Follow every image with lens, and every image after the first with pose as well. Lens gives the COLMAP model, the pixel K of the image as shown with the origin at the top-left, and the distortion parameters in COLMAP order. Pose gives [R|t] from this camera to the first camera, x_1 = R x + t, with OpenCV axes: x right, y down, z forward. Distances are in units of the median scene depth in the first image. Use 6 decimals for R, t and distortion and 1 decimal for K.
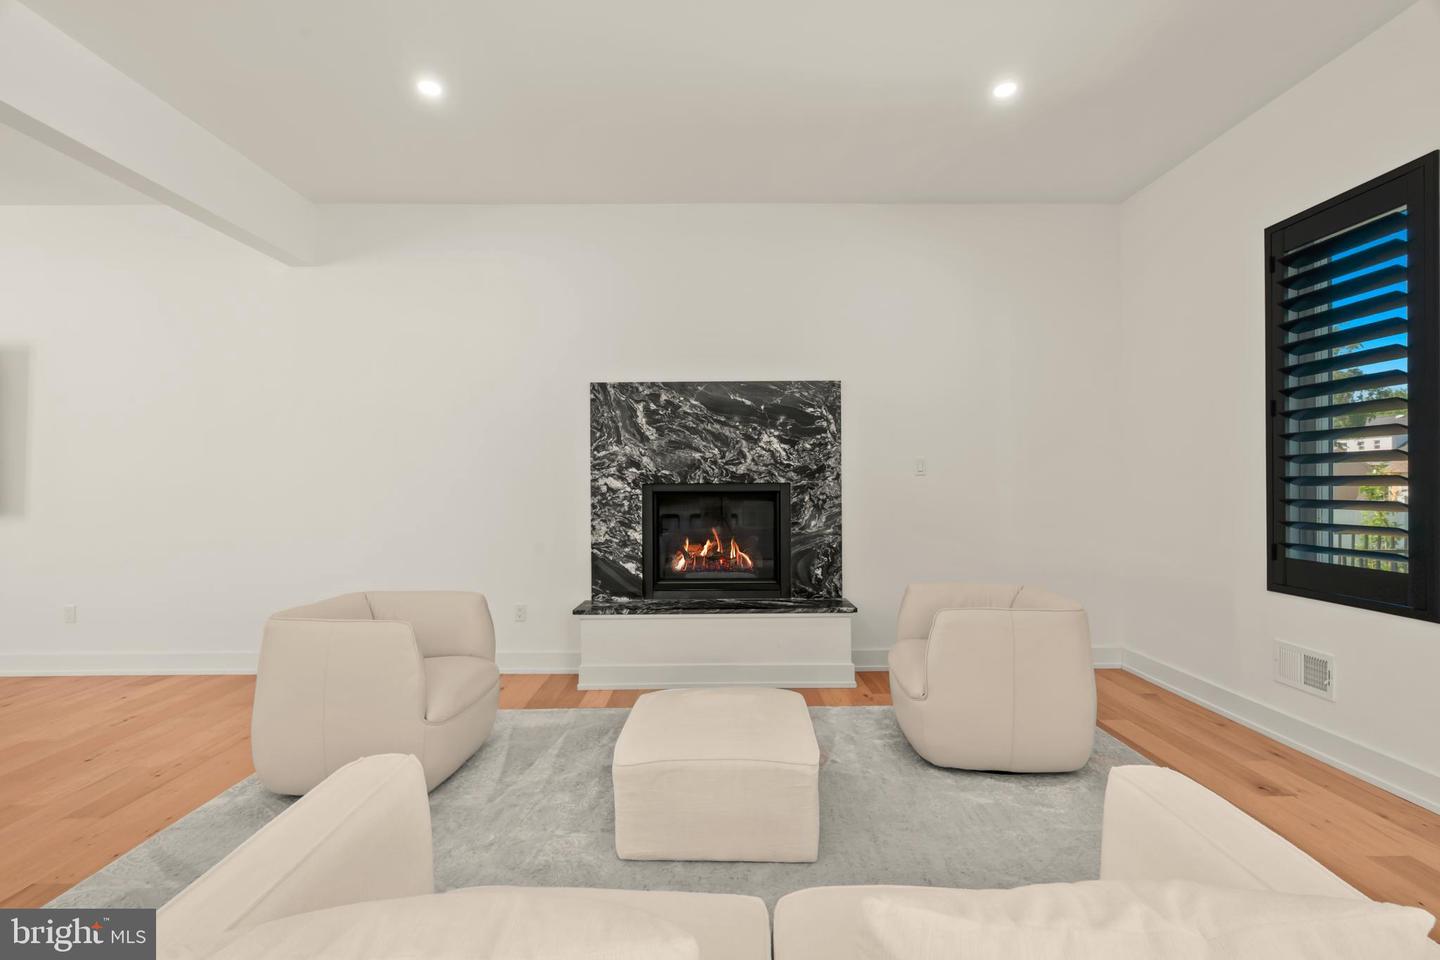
lens RADIAL K [[647.0, 0, 717.7], [0, 647.0, 483.2], [0, 0, 1]] dist [-0.000790, -0.000056]
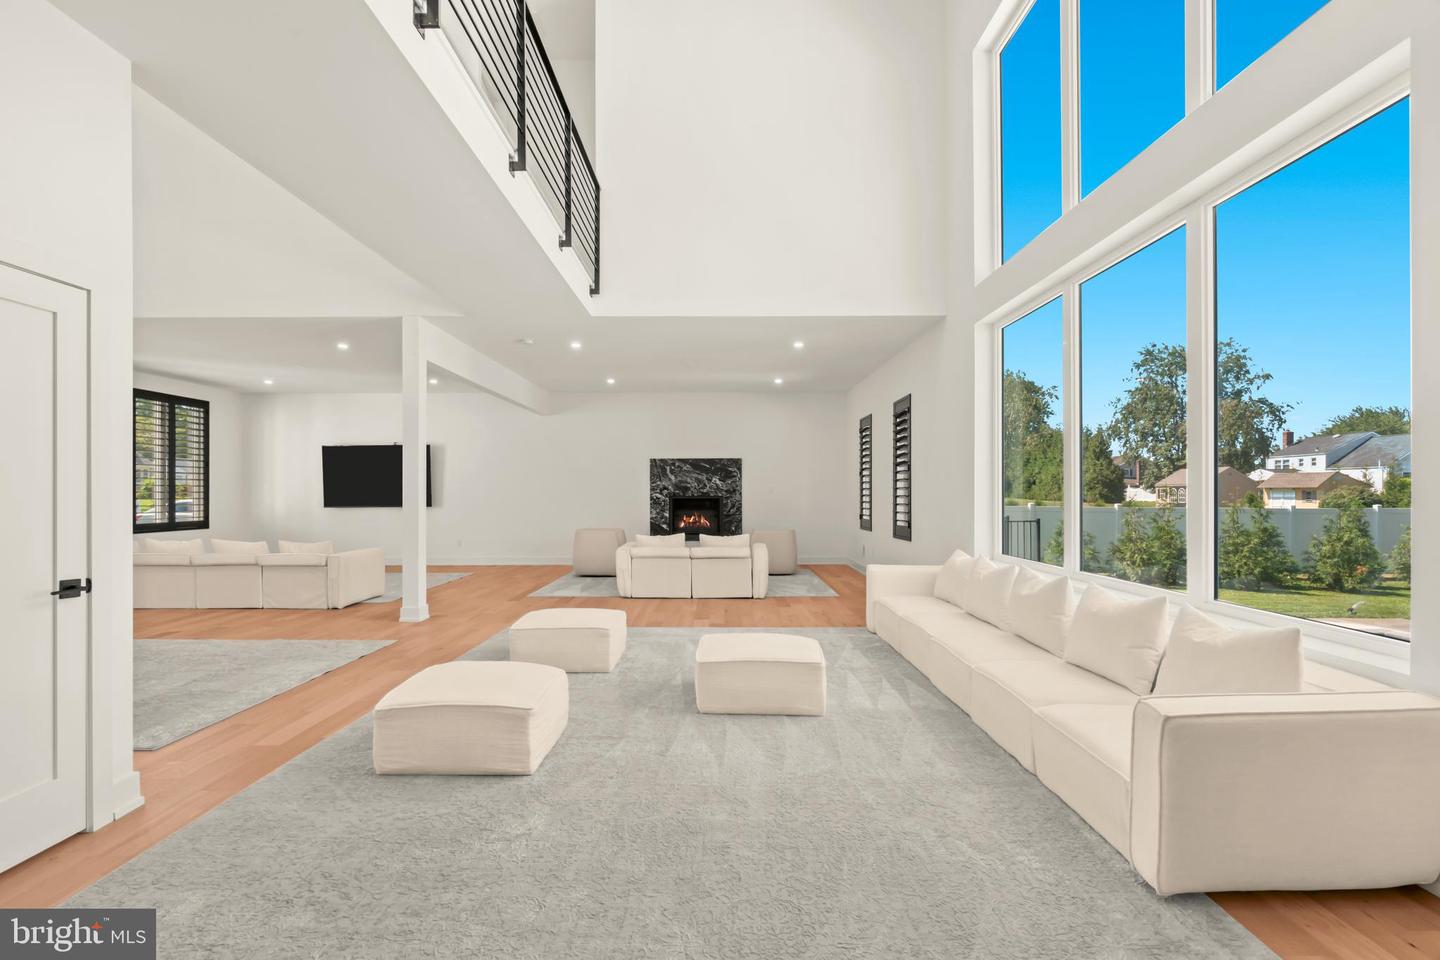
lens RADIAL K [[647.0, 0, 722.4], [0, 647.0, 485.0], [0, 0, 1]] dist [-0.000790, -0.000056]
pose [[0.999990, 0.002272, 0.003793, 0.098896], [-0.002260, 0.999993, -0.003049, -0.036912], [-0.003800, 0.003041, 0.999988, -1.733362]]
